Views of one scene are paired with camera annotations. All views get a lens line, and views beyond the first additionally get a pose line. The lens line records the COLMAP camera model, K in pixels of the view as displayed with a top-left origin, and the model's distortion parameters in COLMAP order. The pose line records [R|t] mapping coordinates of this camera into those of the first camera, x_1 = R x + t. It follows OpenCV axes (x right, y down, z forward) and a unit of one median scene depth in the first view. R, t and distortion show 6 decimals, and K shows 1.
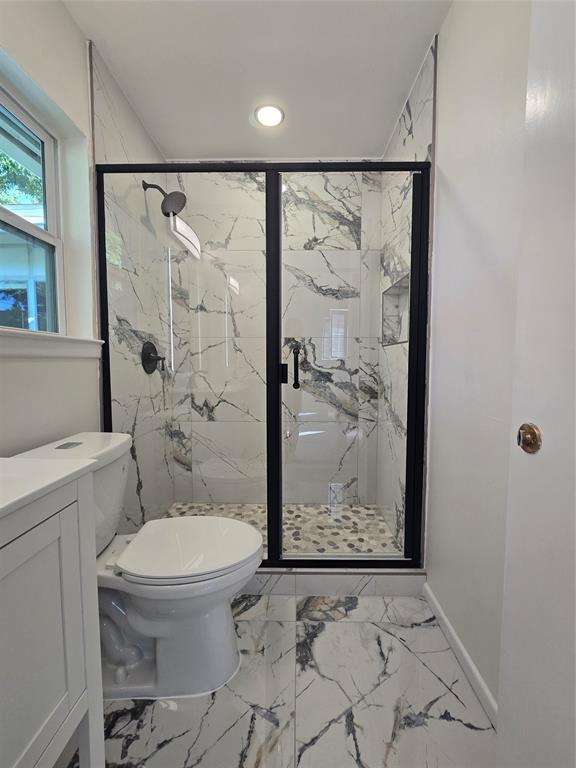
lens RADIAL K [[311.4, 0, 288.9], [0, 311.4, 383.3], [0, 0, 1]] dist [-0.005327, 0.000082]
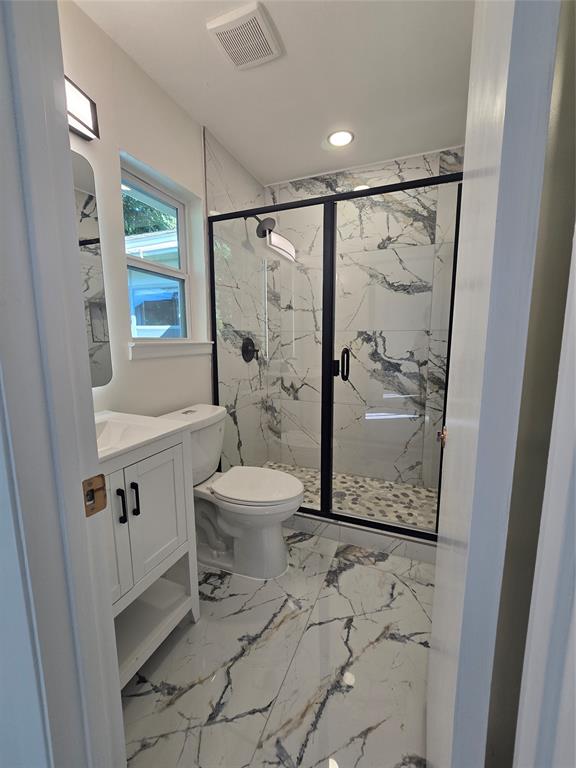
lens RADIAL K [[311.4, 0, 290.1], [0, 311.4, 383.1], [0, 0, 1]] dist [-0.005327, 0.000082]
pose [[0.930183, 0.049103, -0.363797, 0.266721], [-0.020756, 0.996463, 0.081426, -0.069147], [0.366508, -0.068190, 0.927913, -0.221009]]
